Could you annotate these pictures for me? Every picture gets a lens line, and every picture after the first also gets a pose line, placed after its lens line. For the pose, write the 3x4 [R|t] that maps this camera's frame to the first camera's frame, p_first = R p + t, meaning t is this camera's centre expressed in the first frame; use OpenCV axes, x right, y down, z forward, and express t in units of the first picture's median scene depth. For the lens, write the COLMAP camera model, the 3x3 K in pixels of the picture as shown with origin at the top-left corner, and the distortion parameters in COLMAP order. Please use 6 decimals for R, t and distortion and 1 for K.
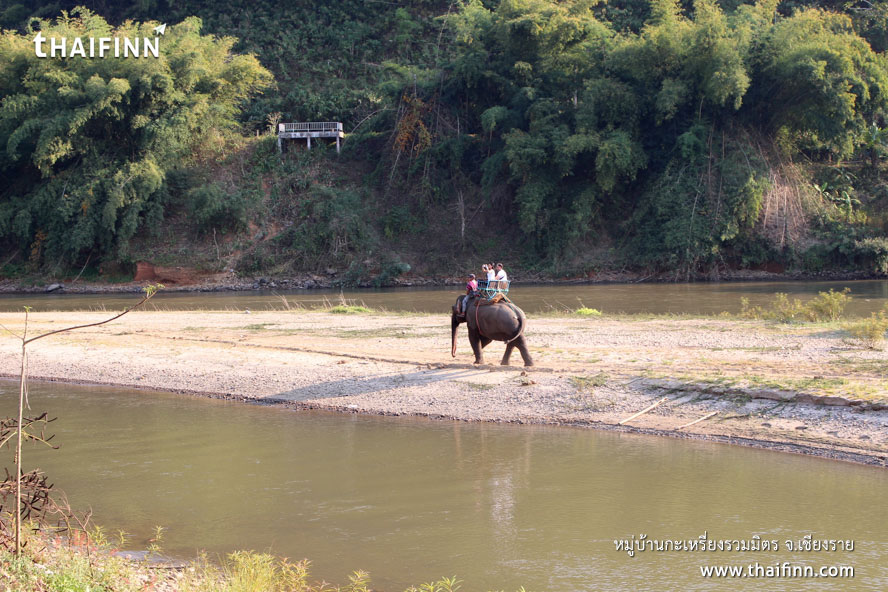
lens RADIAL K [[1588.7, 0, 444.0], [0, 1588.7, 296.0], [0, 0, 1]] dist [-0.053254, 0.106042]
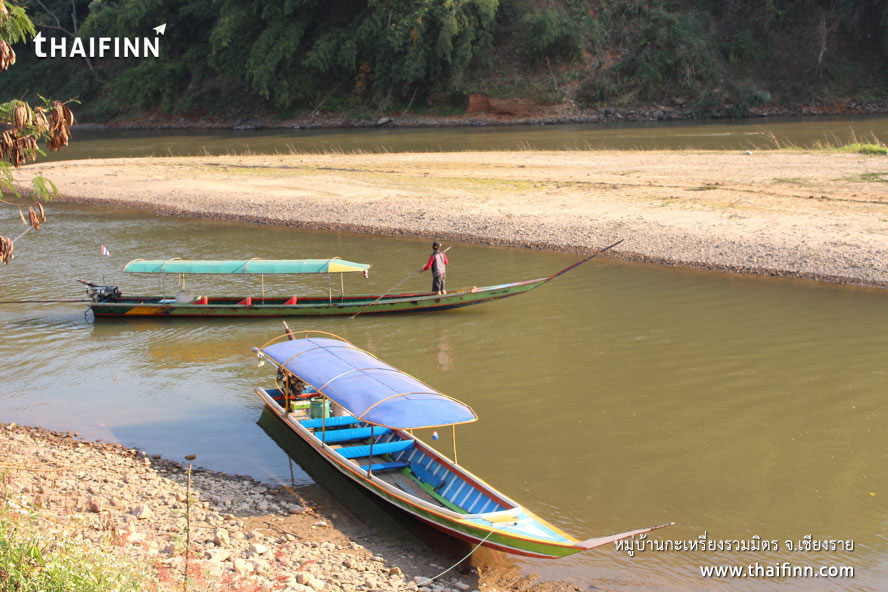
lens RADIAL K [[1327.2, 0, 444.0], [0, 1327.2, 296.0], [0, 0, 1]] dist [-0.071880, 0.044661]
pose [[0.996542, -0.000339, -0.083095, -0.142990], [0.011184, 0.991439, 0.130090, -0.004472], [0.082339, -0.130569, 0.988014, 0.191078]]
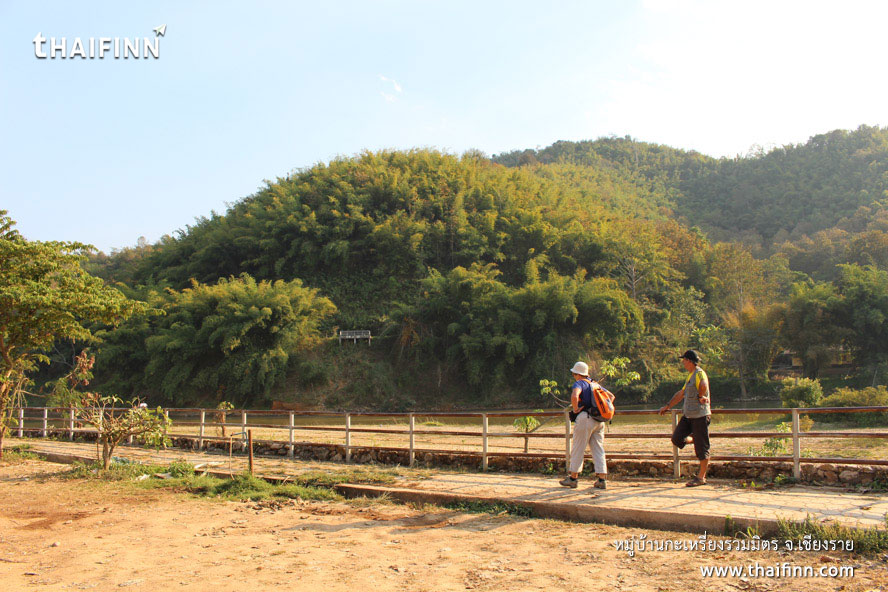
lens RADIAL K [[736.4, 0, 444.0], [0, 736.4, 296.0], [0, 0, 1]] dist [-0.163522, 0.140617]
pose [[0.990707, 0.009908, 0.135654, -0.108038], [0.012421, 0.986586, -0.162769, 0.000546], [-0.135447, 0.162941, 0.977294, 0.069671]]
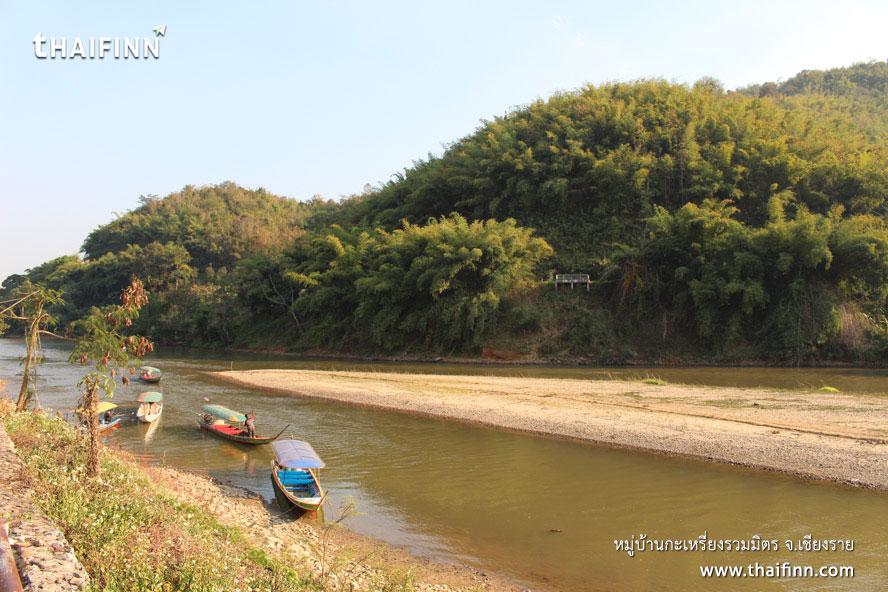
lens RADIAL K [[736.4, 0, 444.0], [0, 736.4, 296.0], [0, 0, 1]] dist [-0.163522, 0.140617]
pose [[0.985711, 0.020357, -0.167209, -0.096327], [-0.035407, 0.995533, -0.087524, -0.003904], [0.164681, 0.092194, 0.982029, 0.143959]]
